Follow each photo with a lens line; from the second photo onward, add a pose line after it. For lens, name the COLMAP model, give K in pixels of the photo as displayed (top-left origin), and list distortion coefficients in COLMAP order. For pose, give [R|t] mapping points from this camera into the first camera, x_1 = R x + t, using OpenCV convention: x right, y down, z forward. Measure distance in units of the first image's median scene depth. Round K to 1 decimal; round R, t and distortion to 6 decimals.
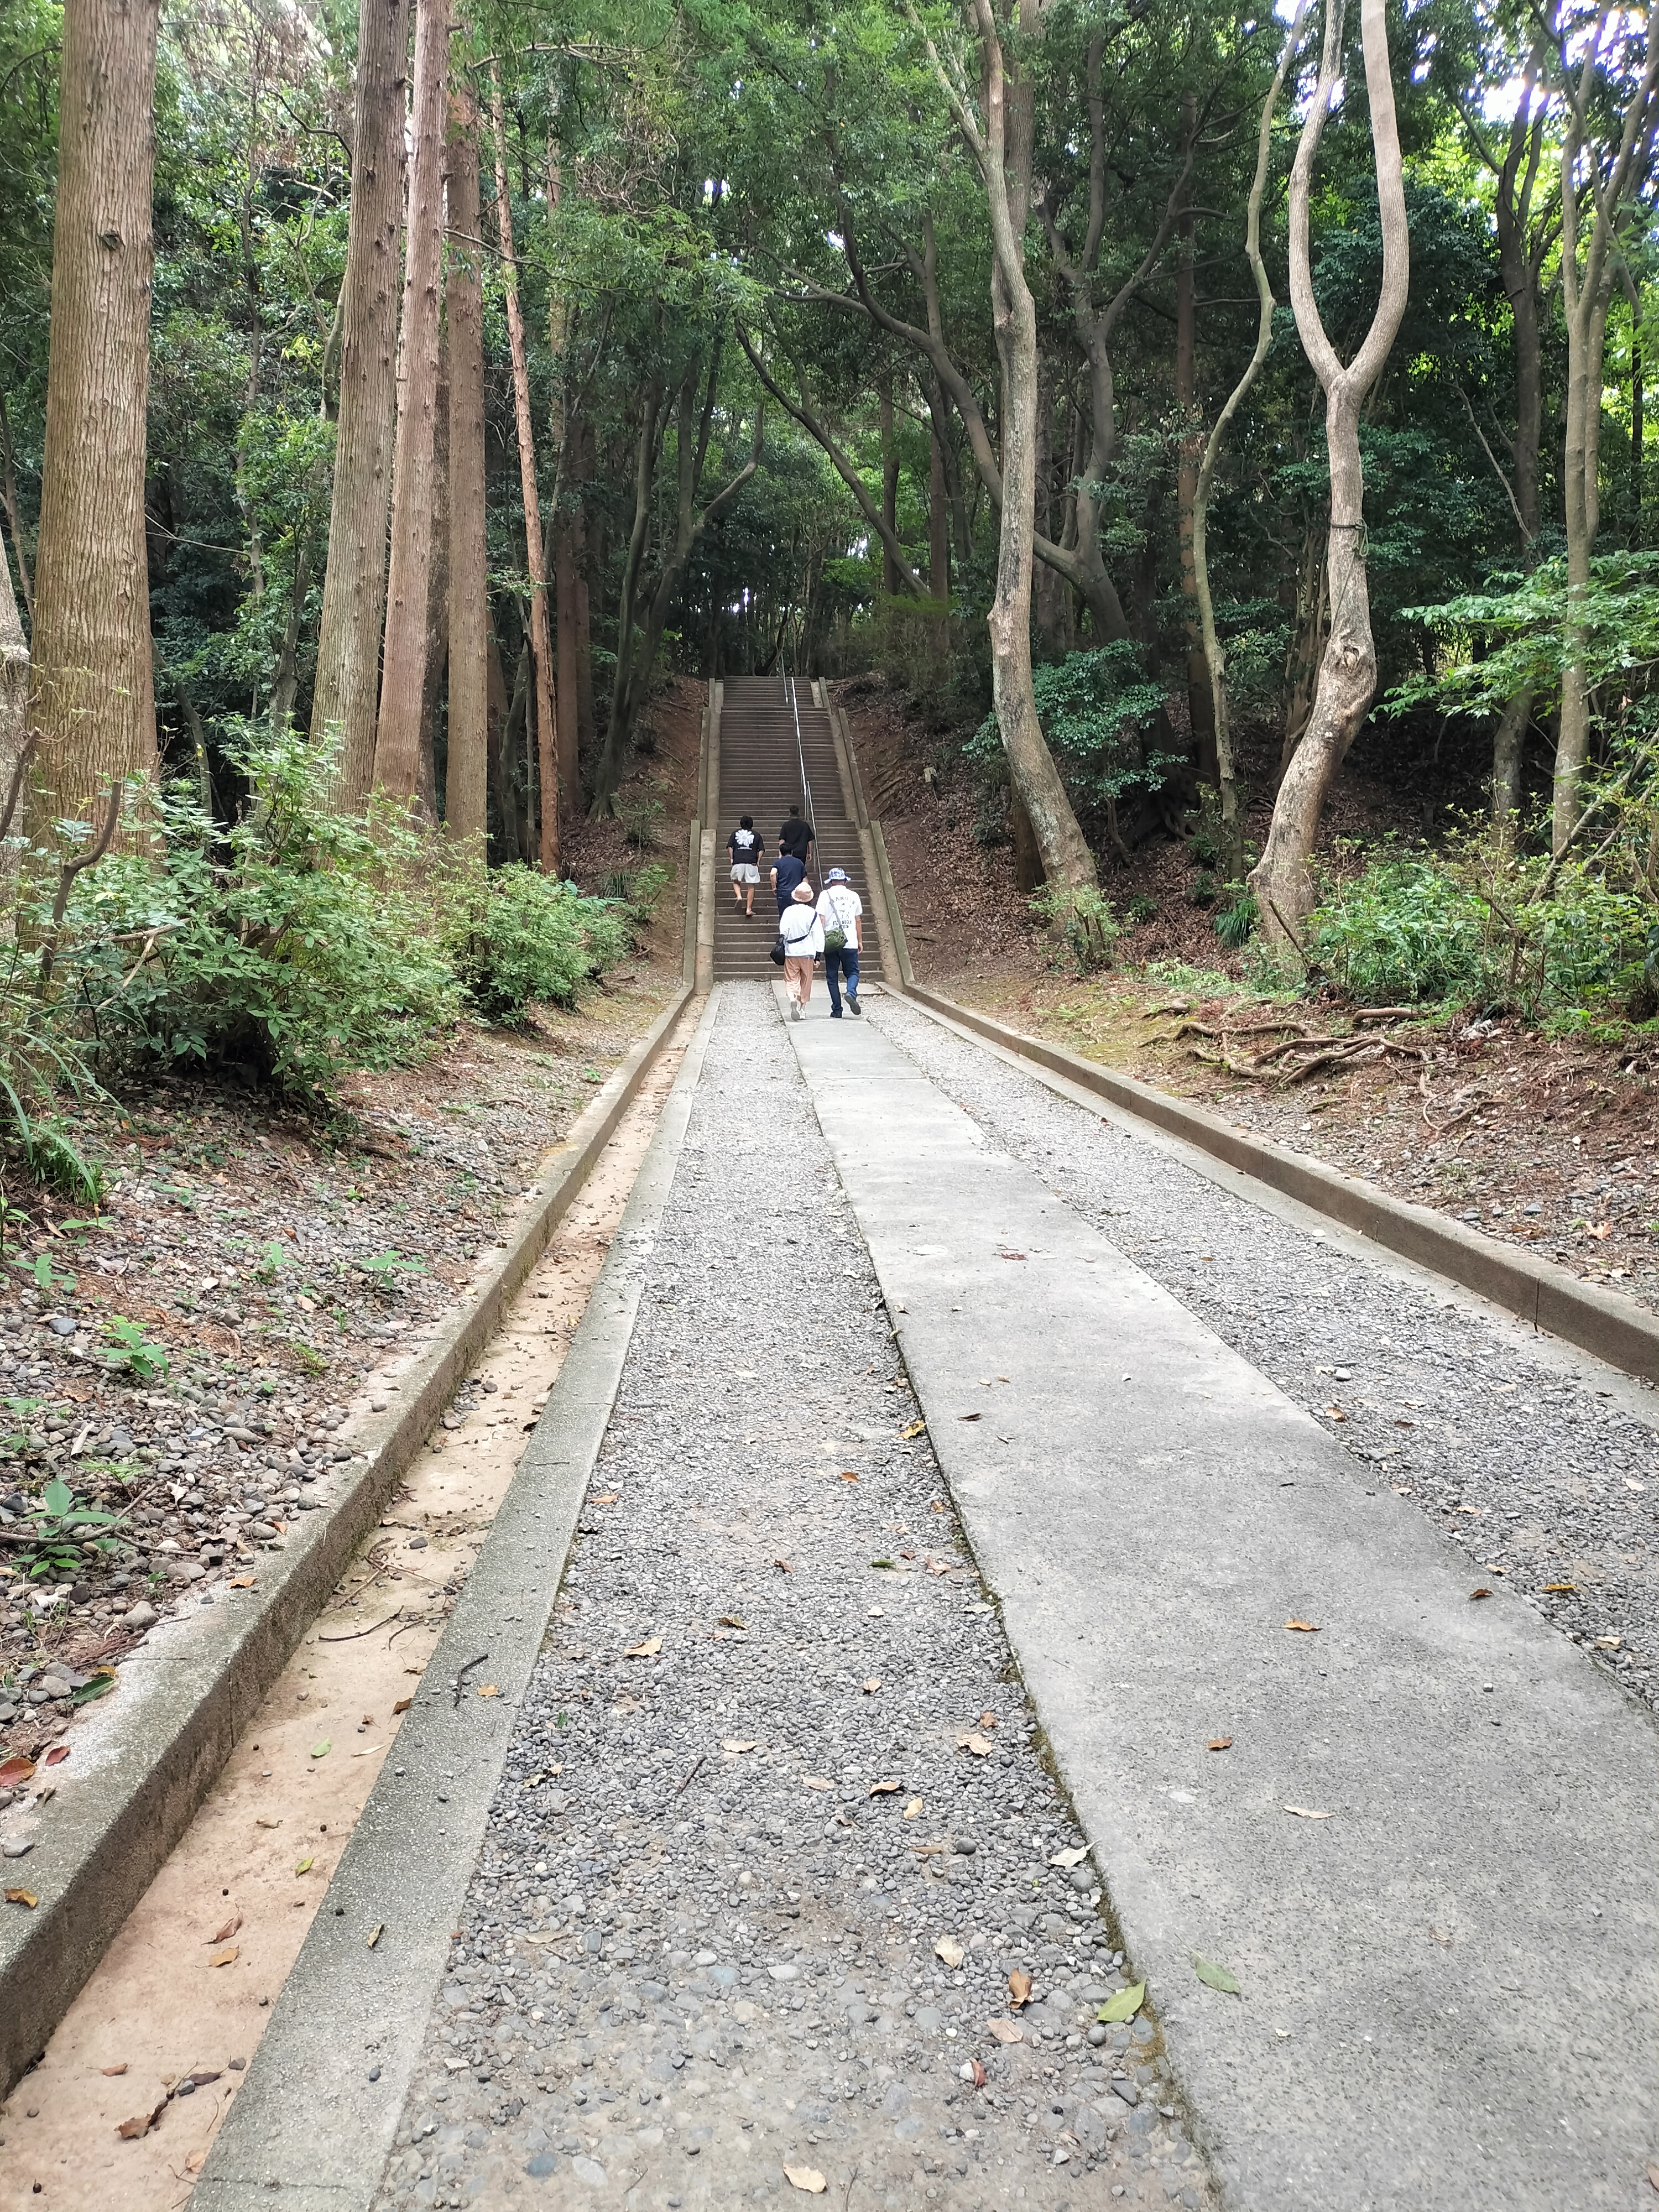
lens RADIAL K [[1739.6, 0, 851.4], [0, 1739.6, 1114.9], [0, 0, 1]] dist [0.104110, -0.191004]
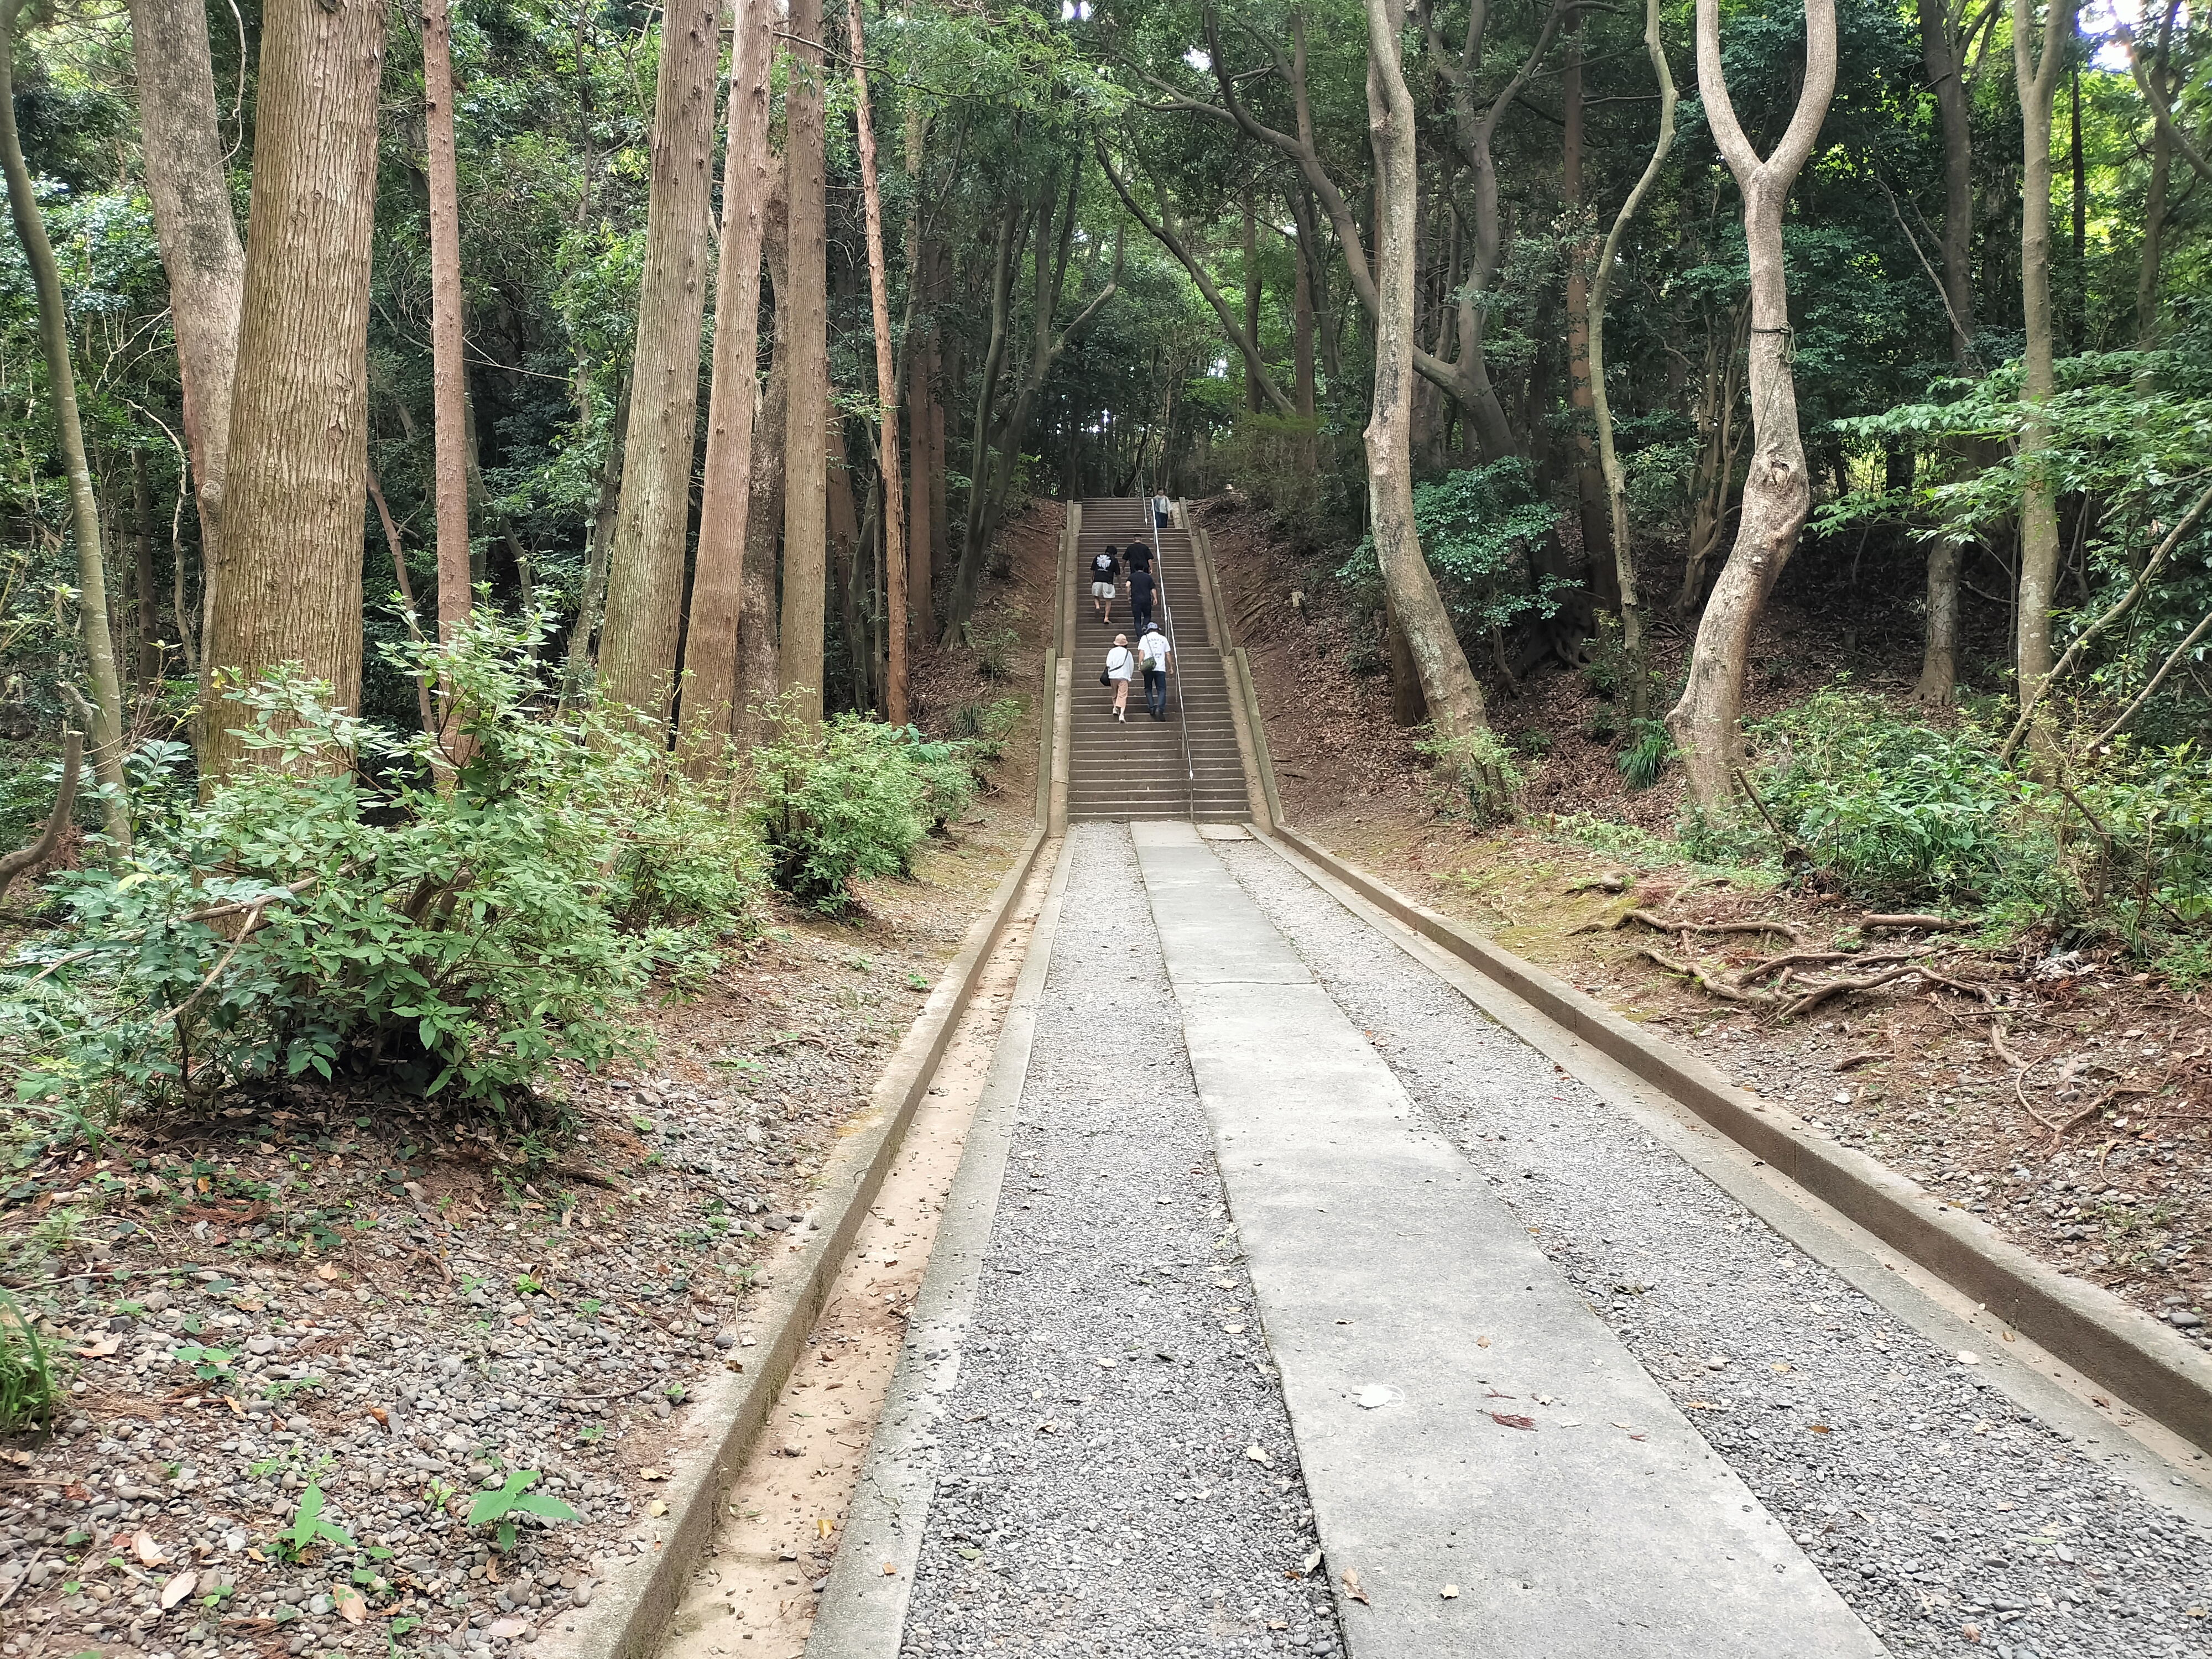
lens RADIAL K [[1709.2, 0, 1109.3], [0, 1709.2, 820.5], [0, 0, 1]] dist [0.096060, -0.152072]
pose [[0.998351, -0.001306, -0.057394, -0.005172], [-0.001930, 0.998413, -0.056292, -0.029776], [0.057376, 0.056310, 0.996763, 0.099524]]
